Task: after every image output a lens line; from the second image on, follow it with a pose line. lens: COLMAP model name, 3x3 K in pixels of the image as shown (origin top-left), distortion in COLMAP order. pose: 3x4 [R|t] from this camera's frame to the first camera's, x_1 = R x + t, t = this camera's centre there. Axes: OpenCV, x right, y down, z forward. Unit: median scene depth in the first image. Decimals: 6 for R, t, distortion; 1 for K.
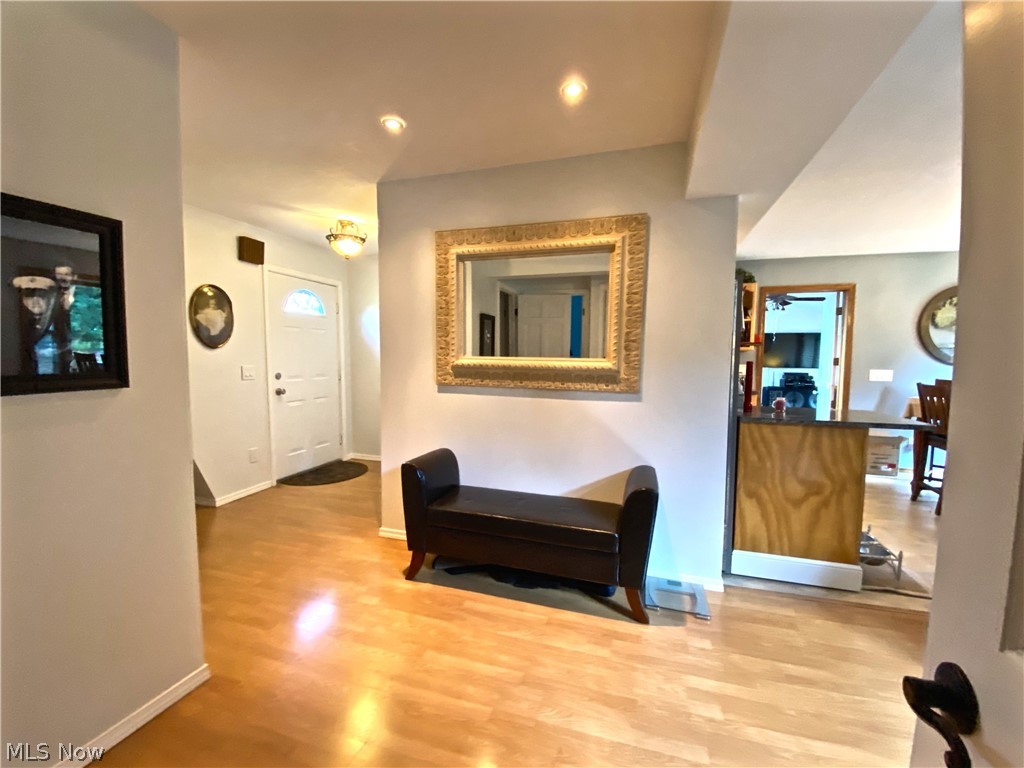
lens RADIAL K [[419.6, 0, 513.3], [0, 419.6, 381.3], [0, 0, 1]] dist [0.000707, -0.001994]
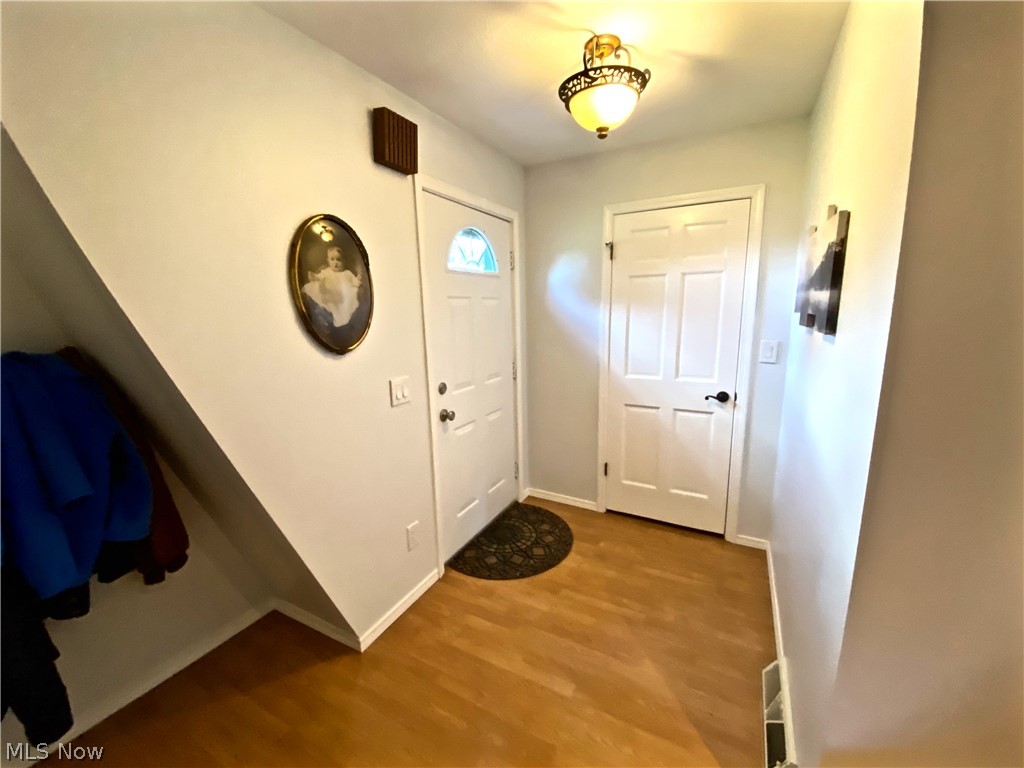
lens RADIAL K [[419.6, 0, 511.2], [0, 419.6, 383.5], [0, 0, 1]] dist [0.000707, -0.001994]
pose [[0.979621, 0.015995, -0.200215, -0.406243], [0.007953, 0.992953, 0.118240, -0.094710], [0.200696, -0.117423, 0.972591, 0.541376]]
